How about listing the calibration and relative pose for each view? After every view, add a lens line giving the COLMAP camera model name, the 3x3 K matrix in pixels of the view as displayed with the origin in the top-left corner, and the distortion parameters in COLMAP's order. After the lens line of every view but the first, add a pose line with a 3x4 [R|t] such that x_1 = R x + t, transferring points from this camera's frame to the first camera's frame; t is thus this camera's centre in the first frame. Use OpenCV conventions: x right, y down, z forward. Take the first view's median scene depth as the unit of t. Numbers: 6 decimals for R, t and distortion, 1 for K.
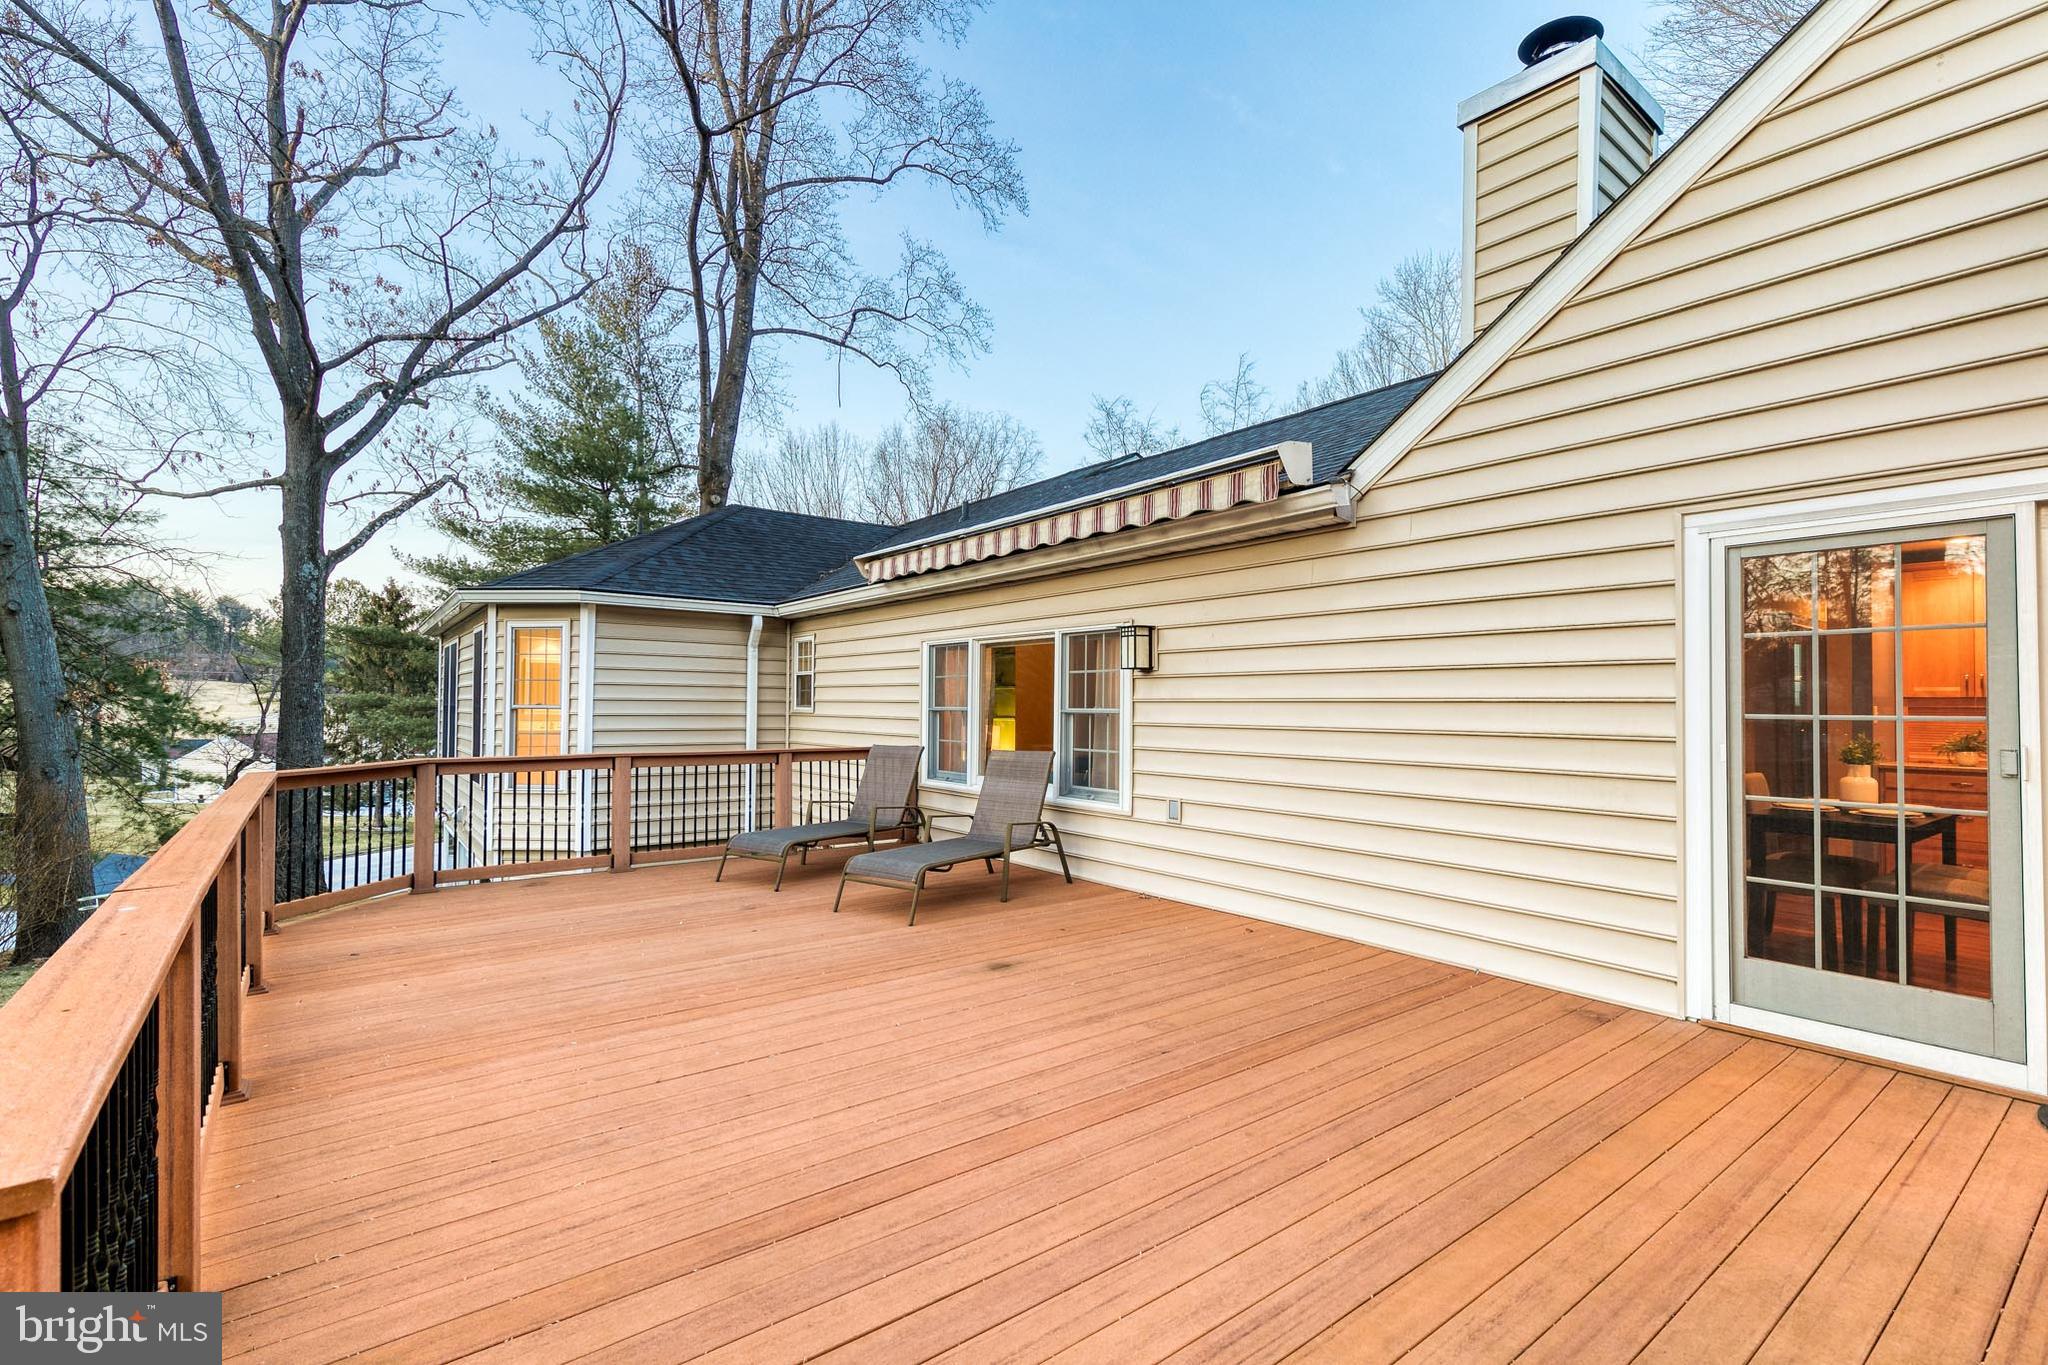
lens RADIAL K [[921.3, 0, 1041.6], [0, 921.3, 685.5], [0, 0, 1]] dist [0.007567, -0.001596]
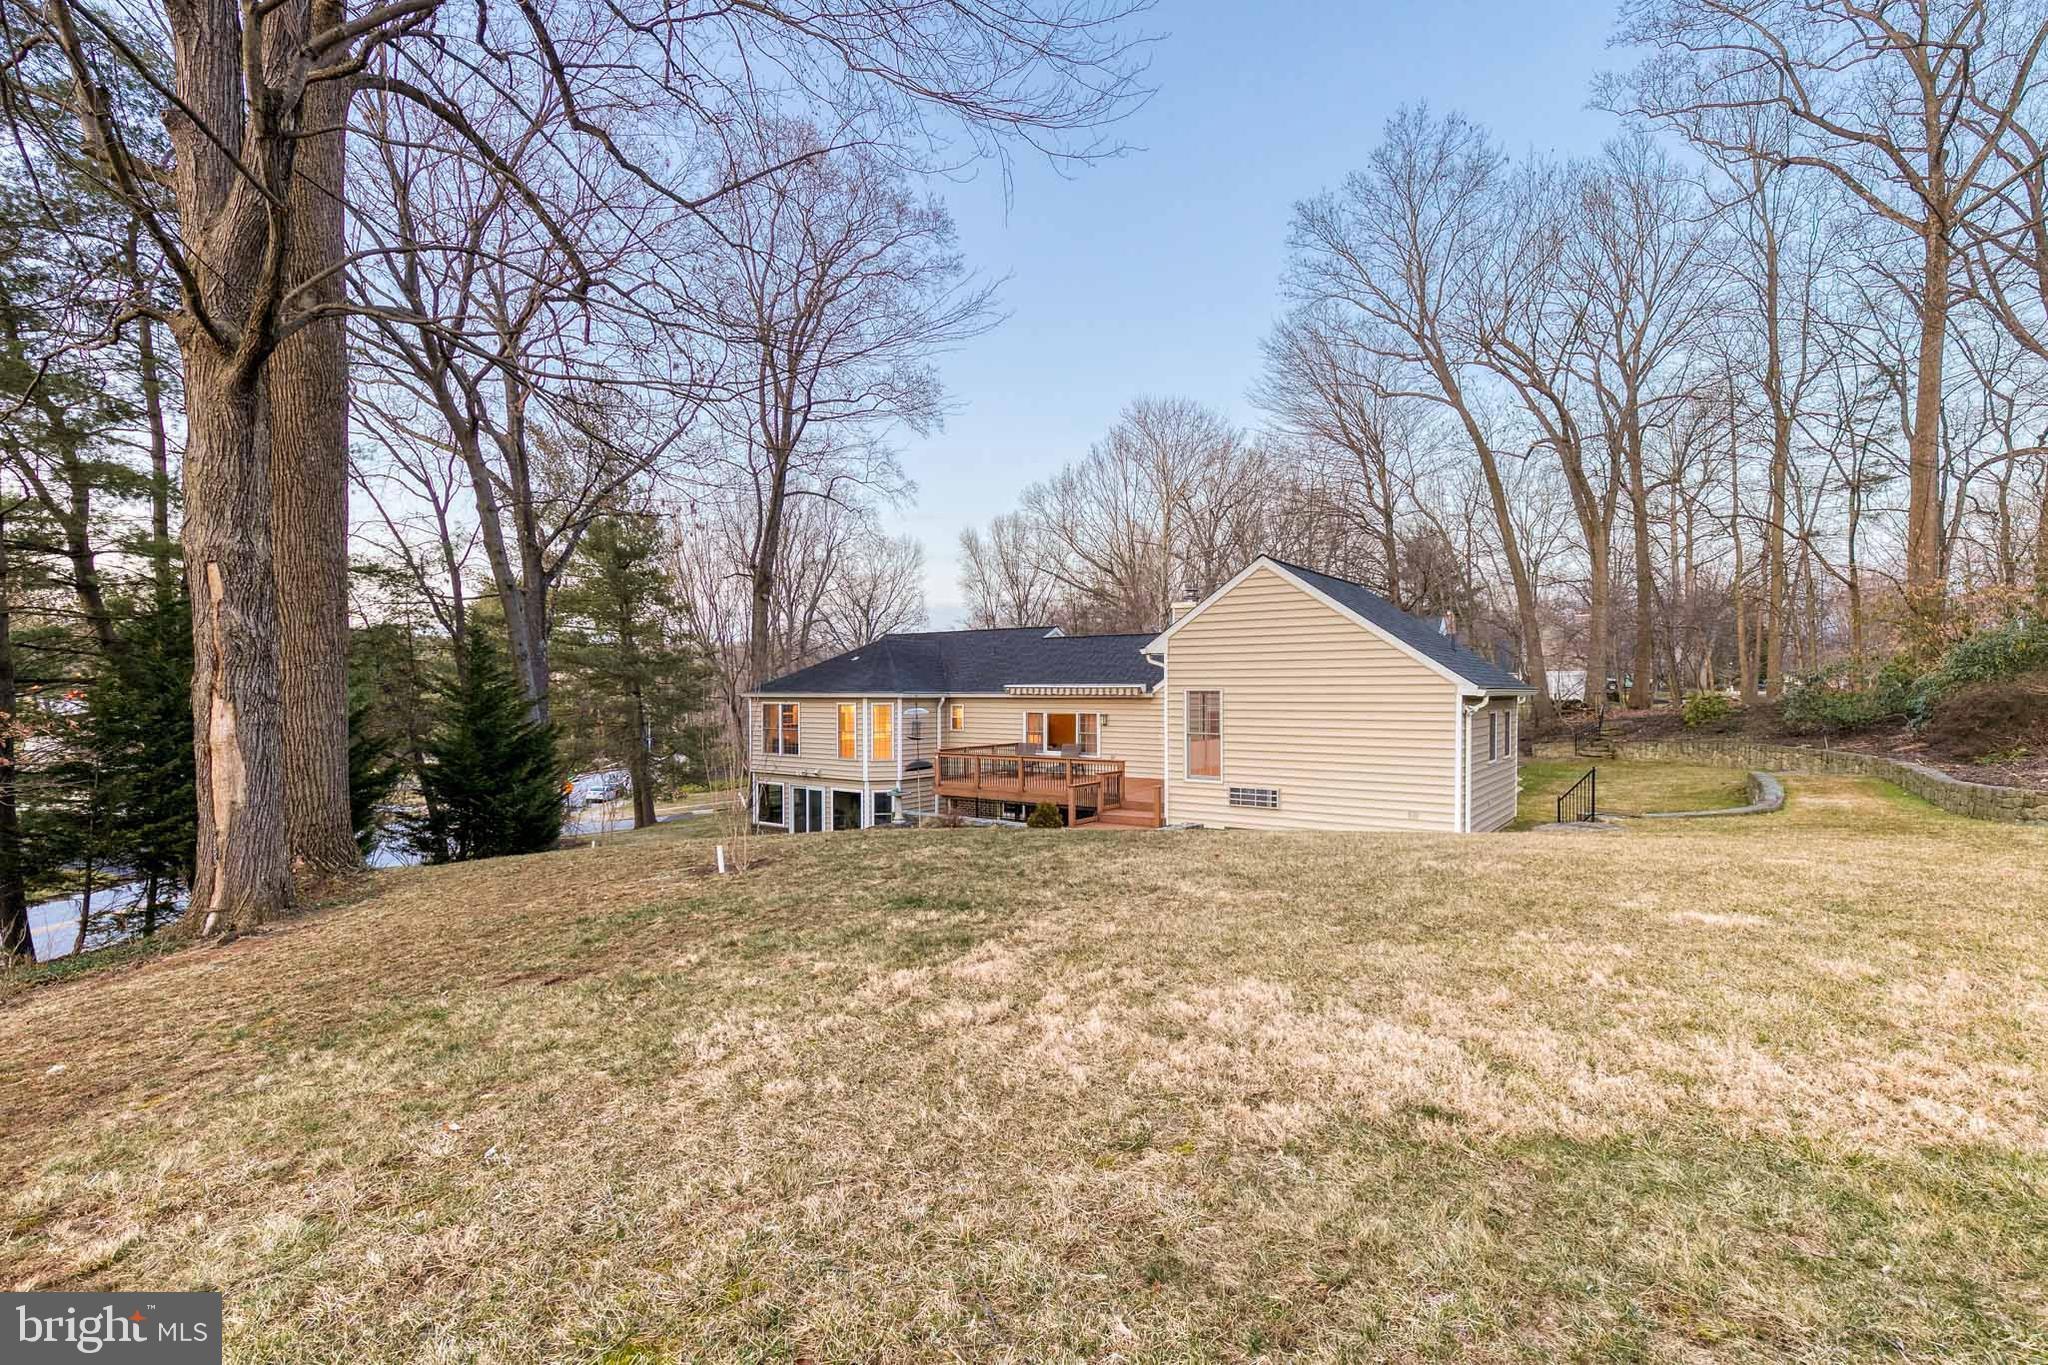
lens RADIAL K [[921.3, 0, 1033.5], [0, 921.3, 692.9], [0, 0, 1]] dist [0.007567, -0.001596]
pose [[0.962315, -0.010524, 0.271732, -1.913487], [0.002678, 0.999569, 0.029229, -0.408110], [-0.271923, -0.027400, 0.961929, -4.240031]]
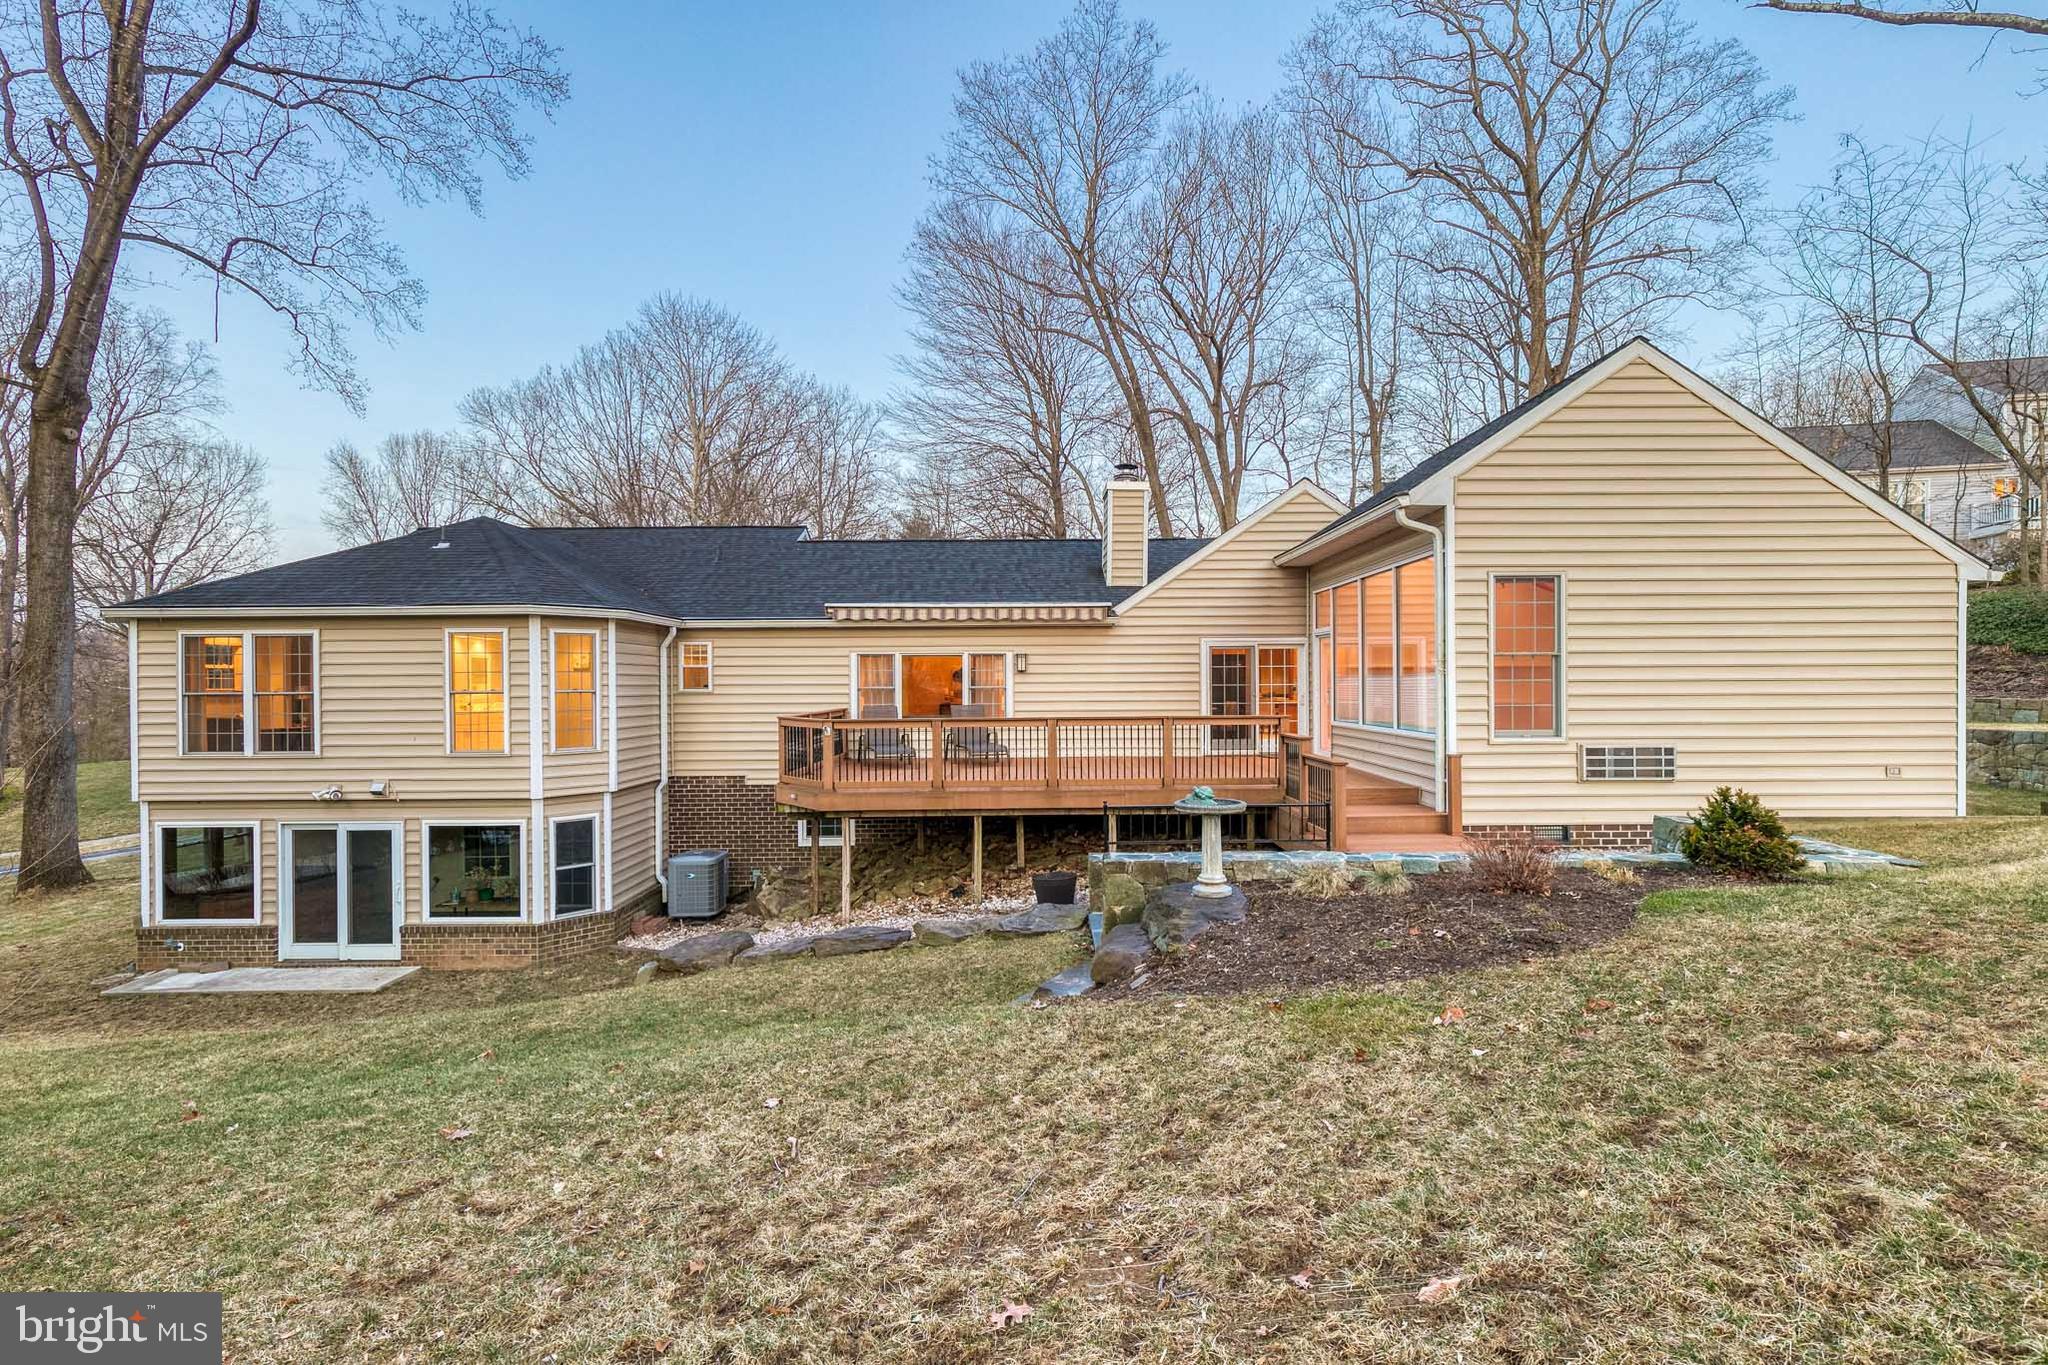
lens RADIAL K [[921.3, 0, 1032.4], [0, 921.3, 666.5], [0, 0, 1]] dist [0.007567, -0.001596]
pose [[0.618827, 0.000183, 0.785527, -2.615551], [-0.007819, 0.999952, 0.005927, -0.063032], [-0.785488, -0.009810, 0.618799, -0.829015]]
